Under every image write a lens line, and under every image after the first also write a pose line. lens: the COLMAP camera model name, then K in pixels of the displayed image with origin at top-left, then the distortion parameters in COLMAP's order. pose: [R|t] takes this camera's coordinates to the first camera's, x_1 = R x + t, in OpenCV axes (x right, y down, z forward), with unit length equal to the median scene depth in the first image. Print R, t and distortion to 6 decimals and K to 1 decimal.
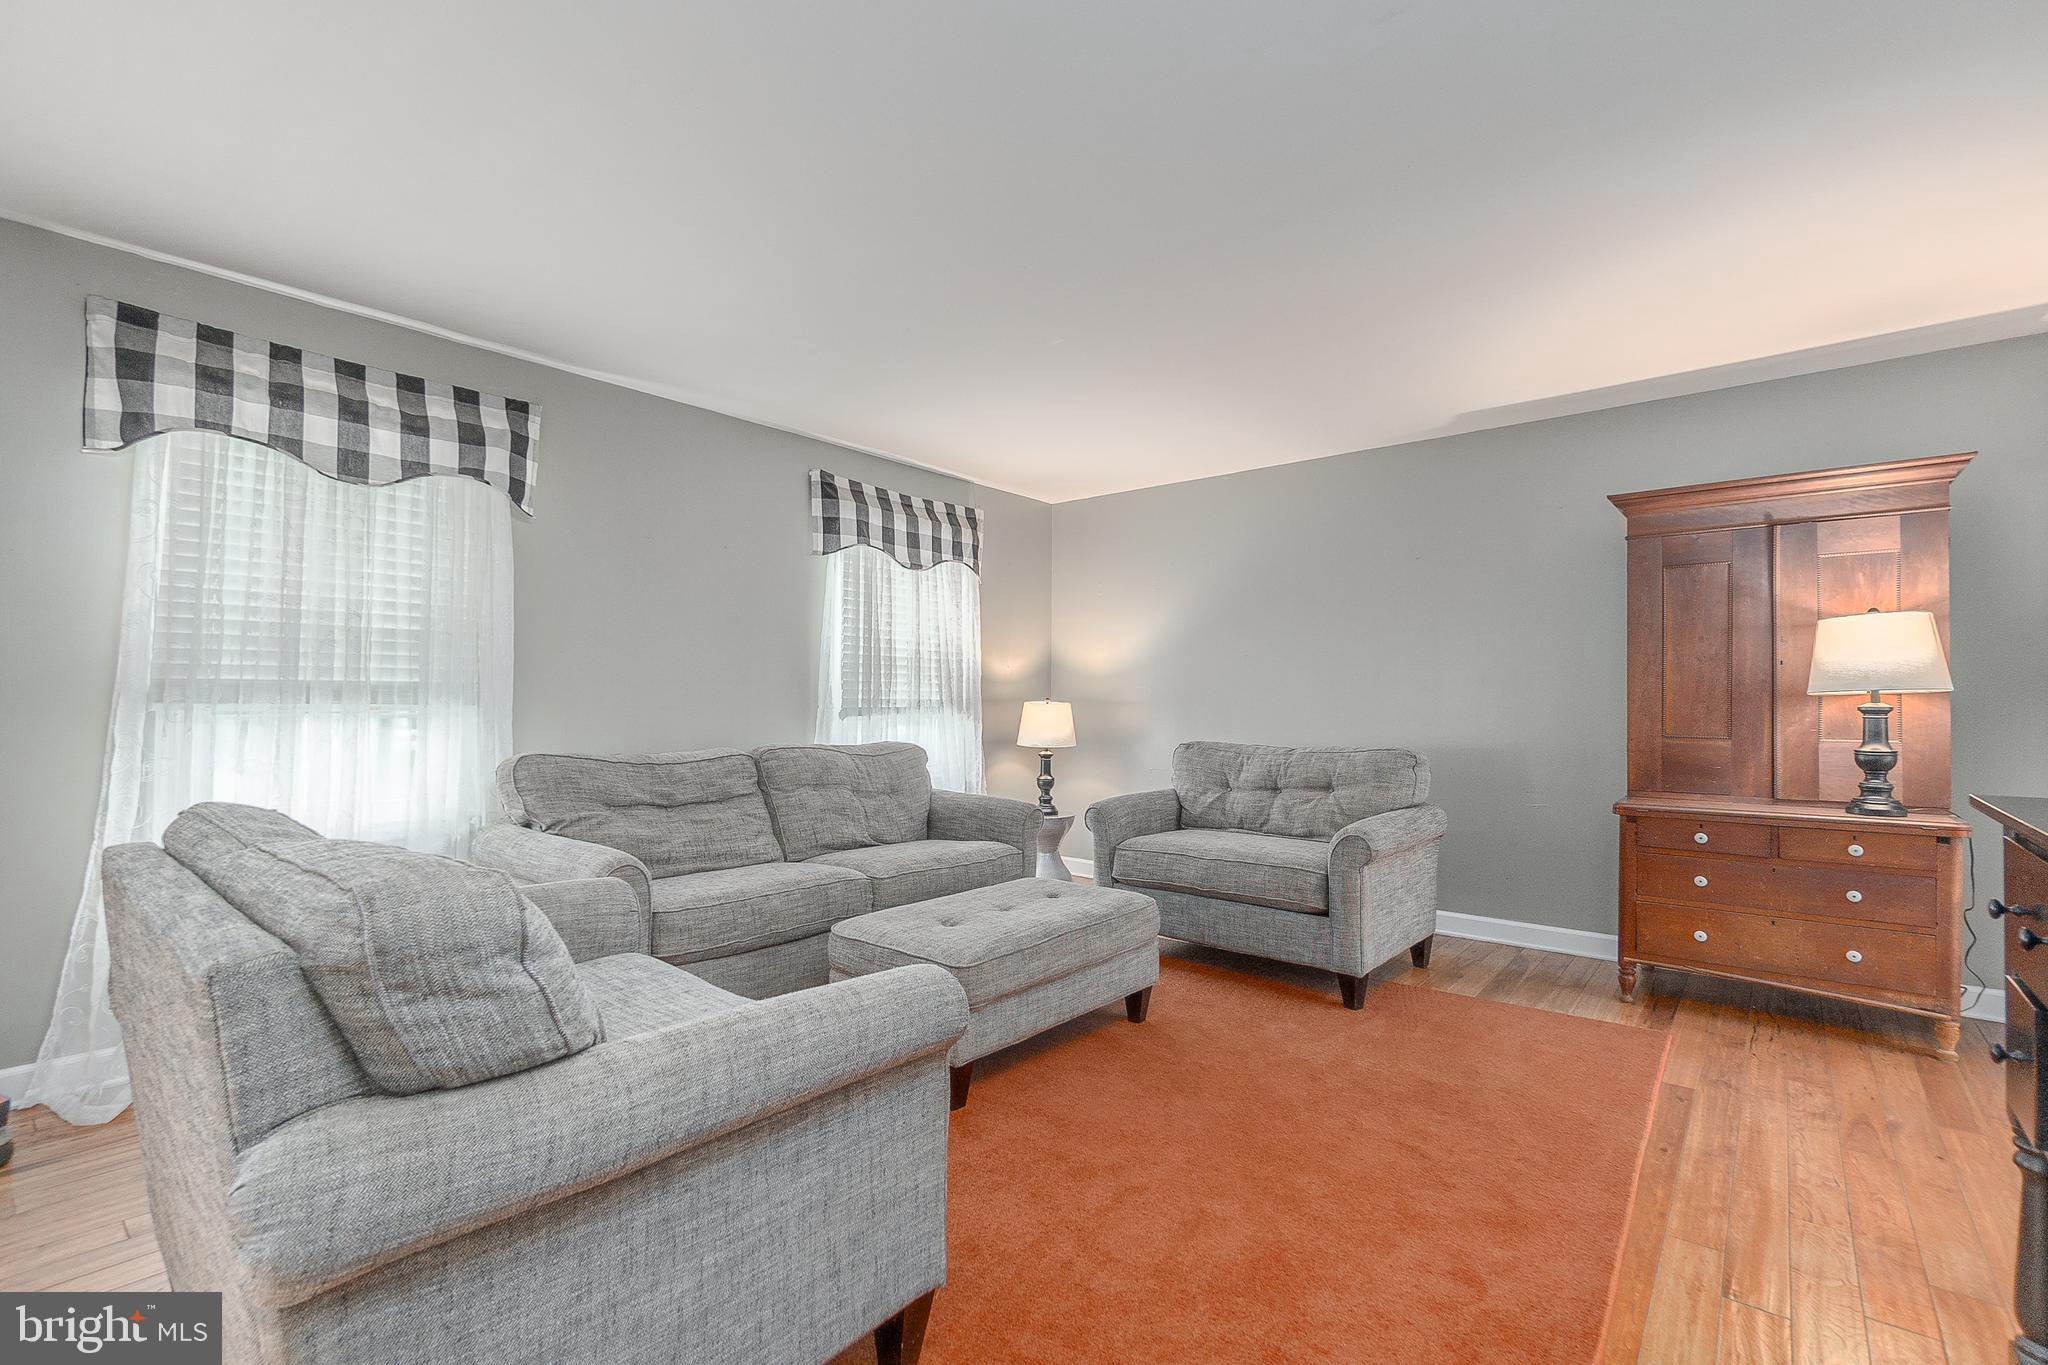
lens RADIAL K [[912.1, 0, 1024.0], [0, 912.1, 682.5], [0, 0, 1]] dist [-0.003852, 0.000115]
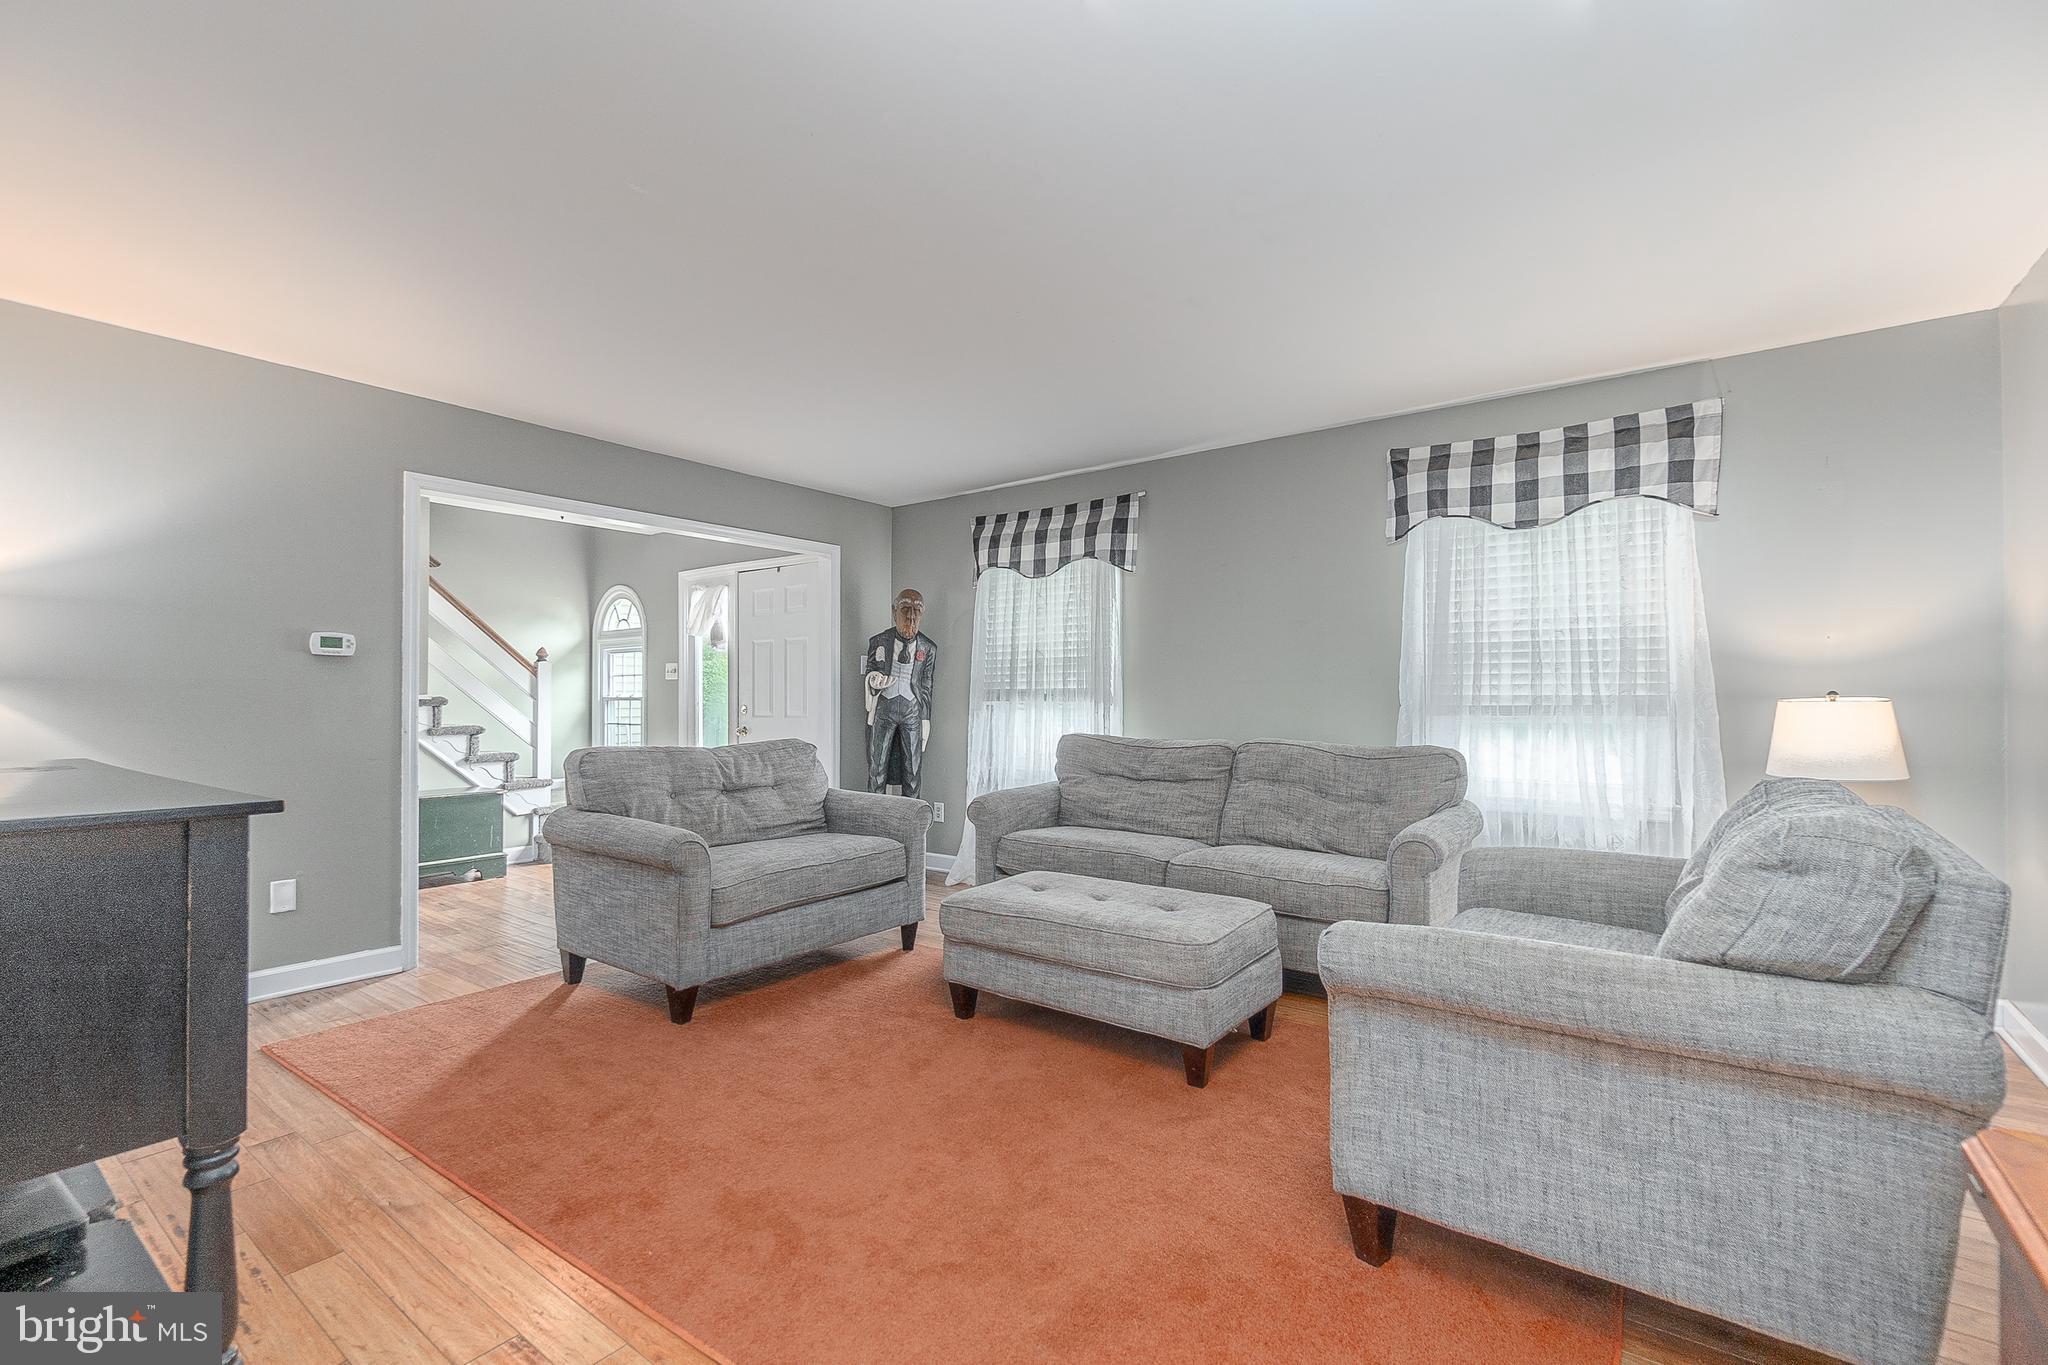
lens RADIAL K [[920.6, 0, 1058.9], [0, 920.6, 686.1], [0, 0, 1]] dist [-0.014632, -0.000020]
pose [[0.054123, -0.023657, -0.998254, 0.907622], [0.018899, 0.999564, -0.022664, 0.029444], [0.998355, -0.017640, 0.054547, 0.804780]]
